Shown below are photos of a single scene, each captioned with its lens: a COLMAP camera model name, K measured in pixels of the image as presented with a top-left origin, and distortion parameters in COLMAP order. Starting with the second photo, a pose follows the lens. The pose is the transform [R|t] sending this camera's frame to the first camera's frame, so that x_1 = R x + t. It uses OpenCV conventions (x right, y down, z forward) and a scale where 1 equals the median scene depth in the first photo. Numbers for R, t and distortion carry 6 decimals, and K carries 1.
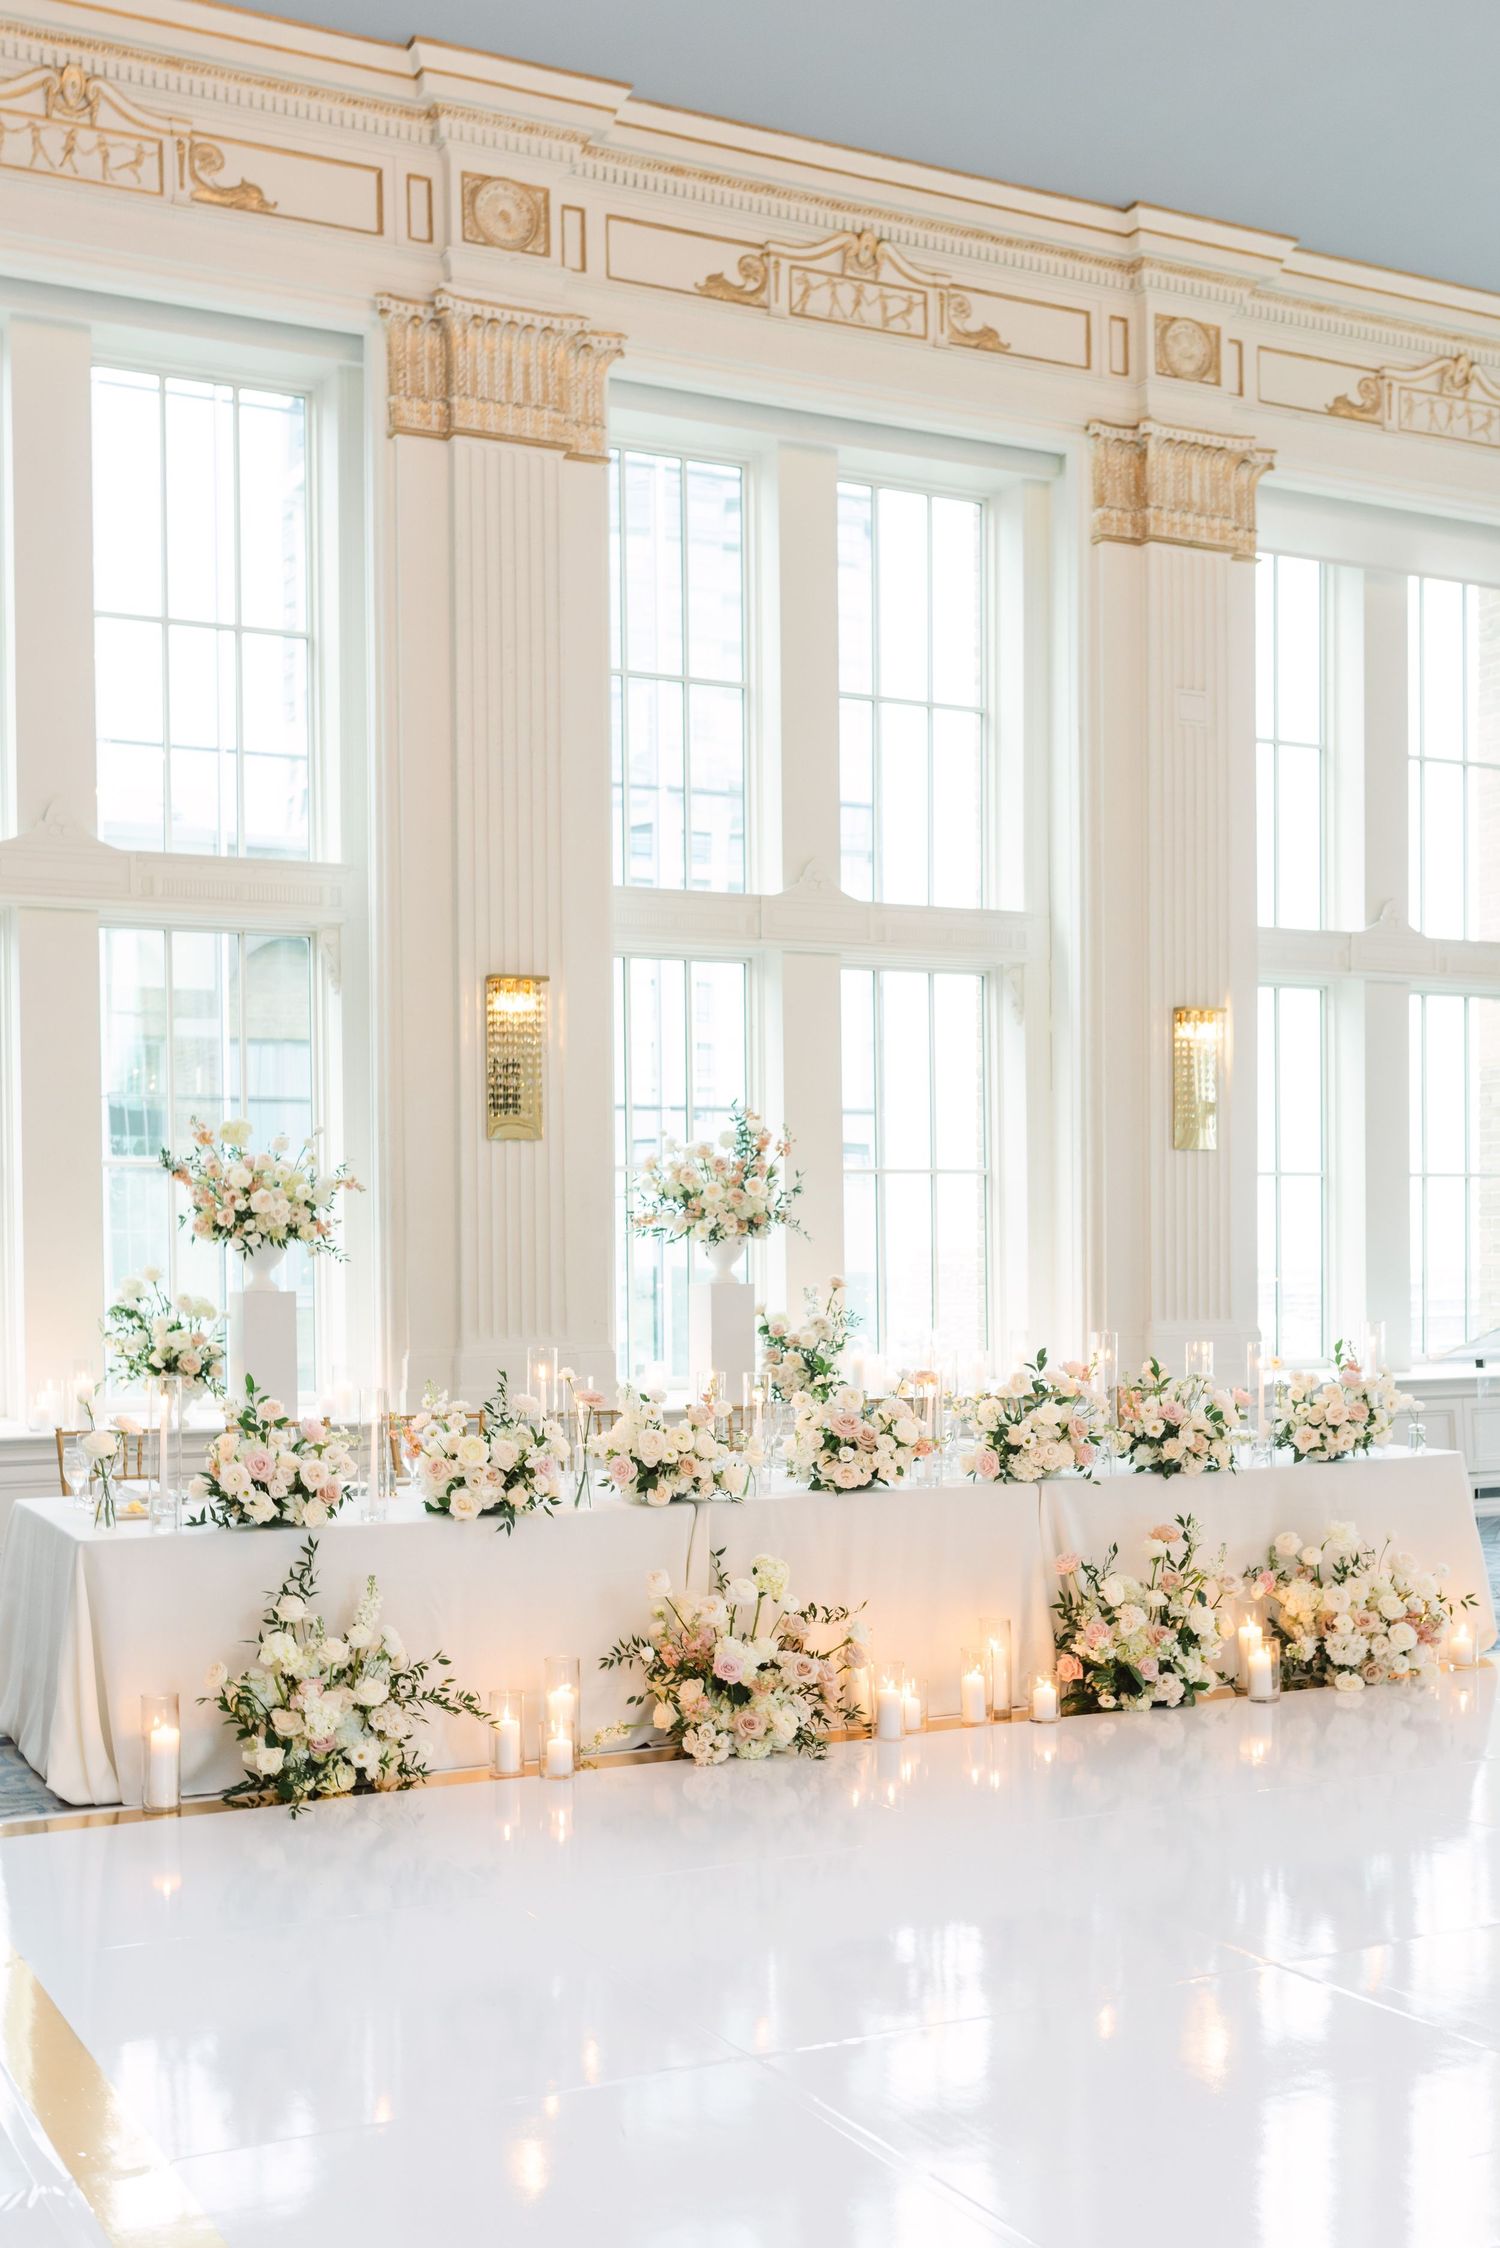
lens RADIAL K [[2365.0, 0, 747.9], [0, 2365.0, 1280.3], [0, 0, 1]] dist [-0.003673, -0.002982]
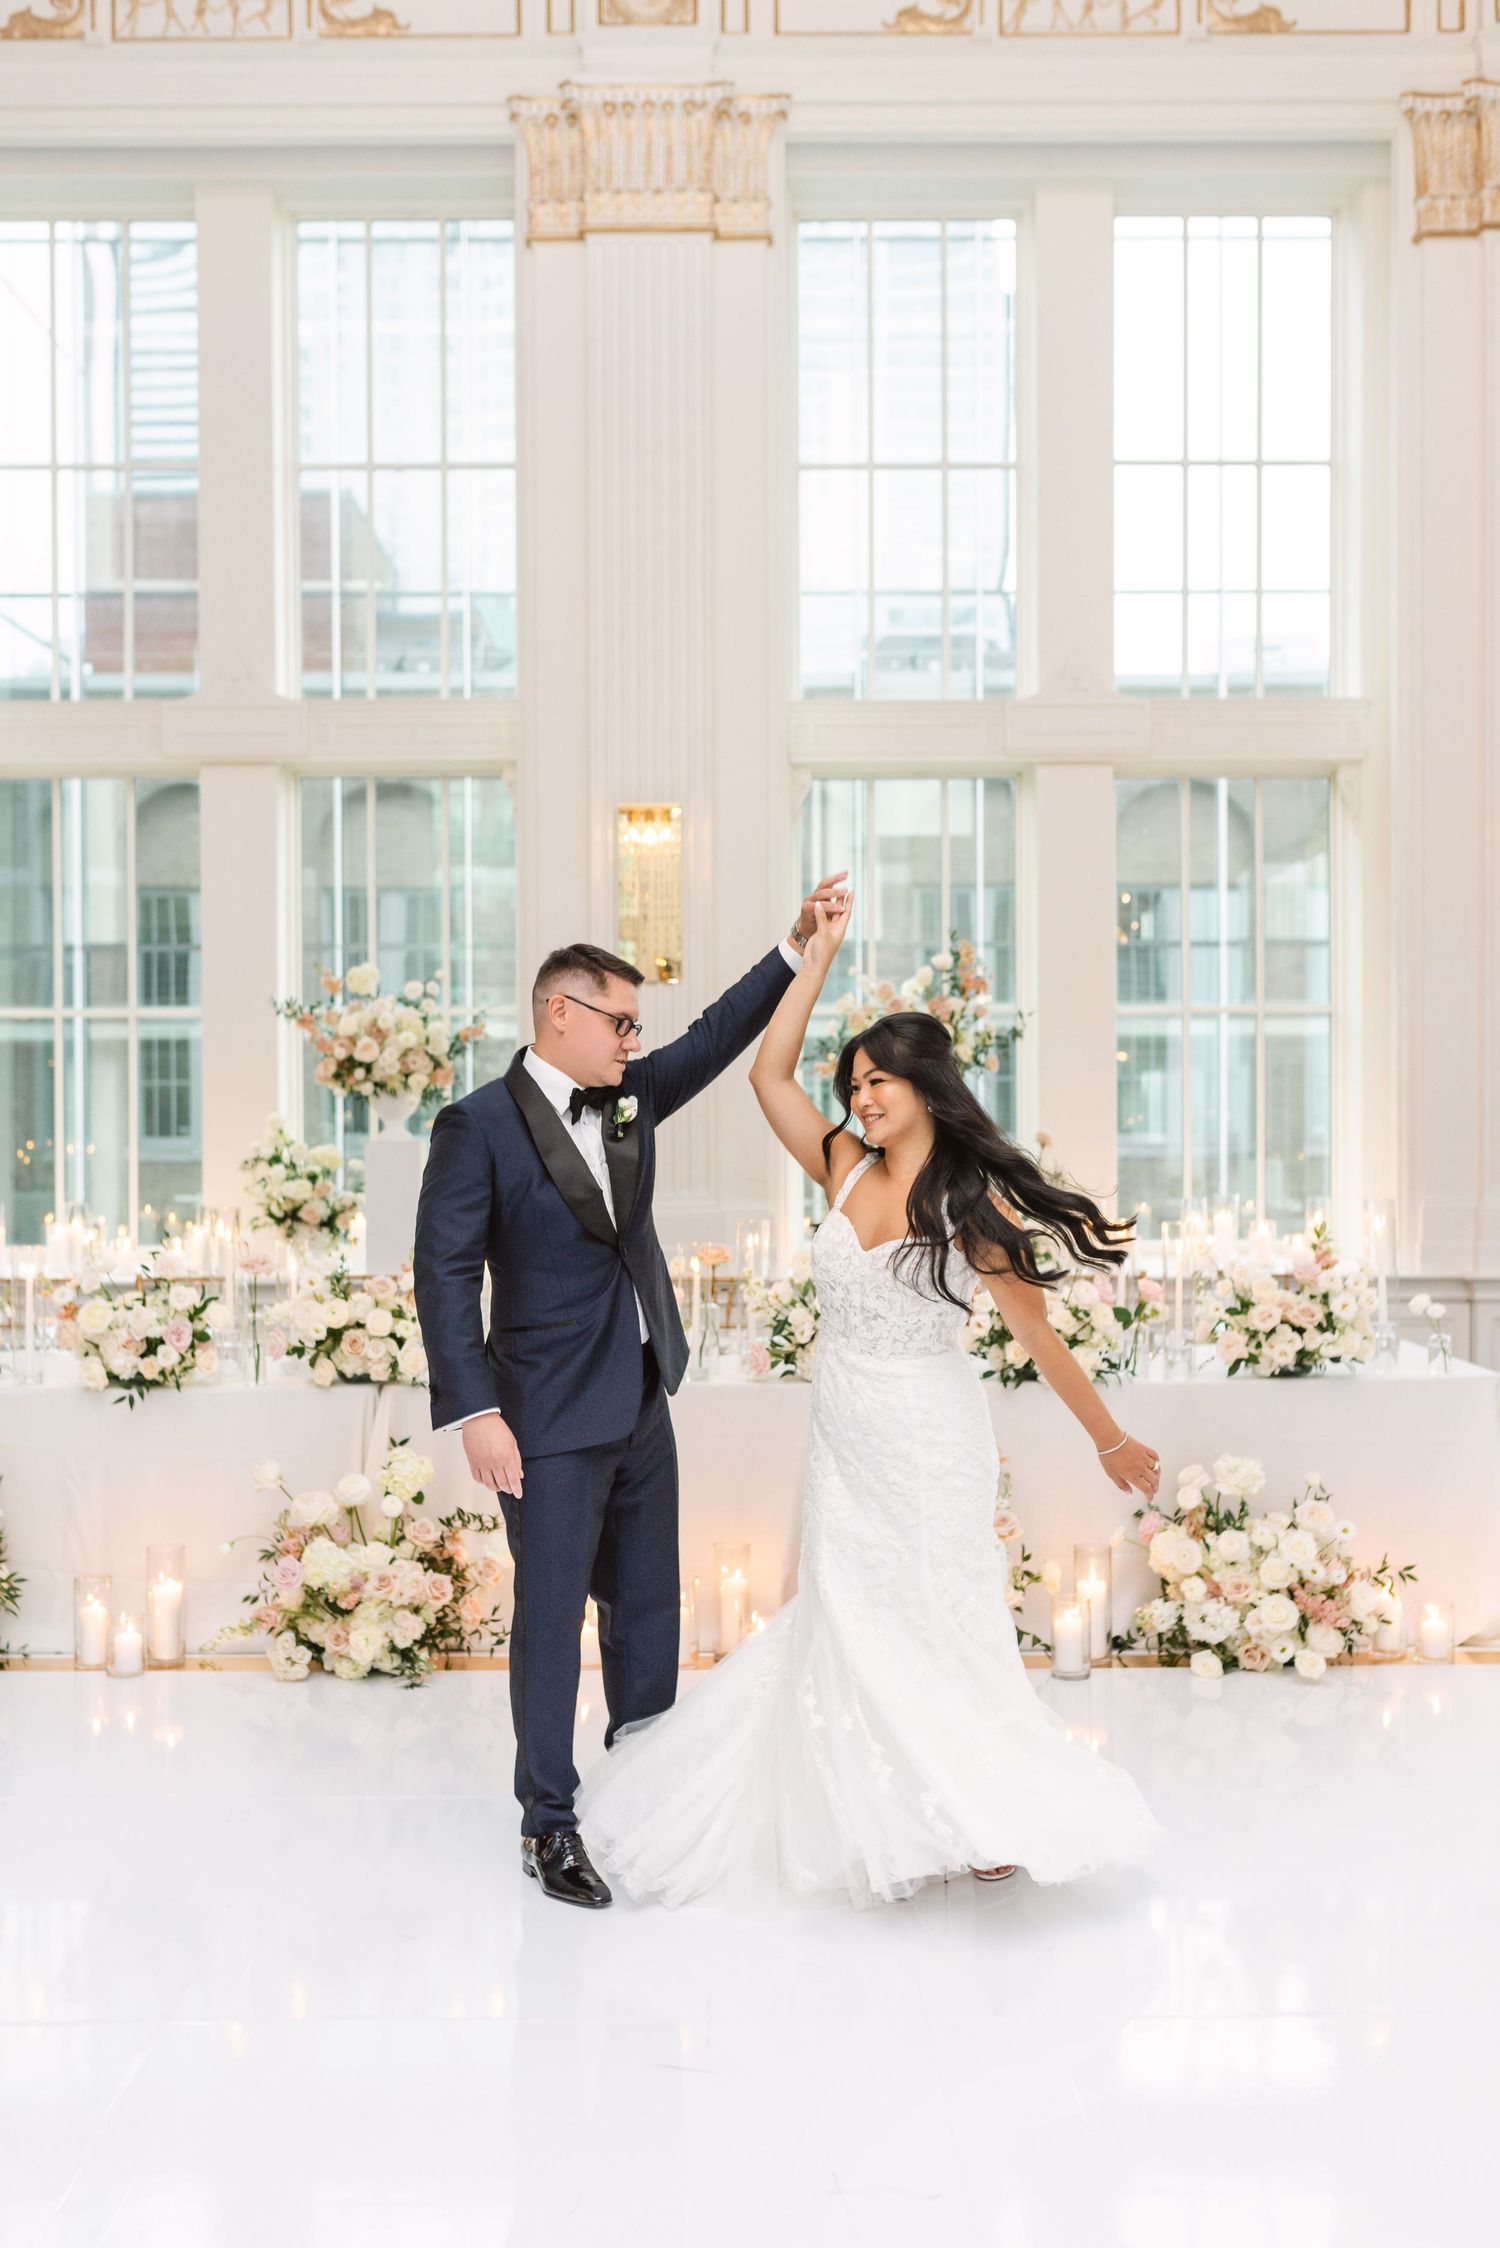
lens RADIAL K [[2390.4, 0, 750.0], [0, 2390.4, 1124.0], [0, 0, 1]] dist [-0.005012, 0.006338]
pose [[0.896562, 0.008372, -0.442839, 0.349980], [-0.008587, 0.999962, 0.001519, -0.005233], [0.442835, 0.002441, 0.896600, 0.173327]]
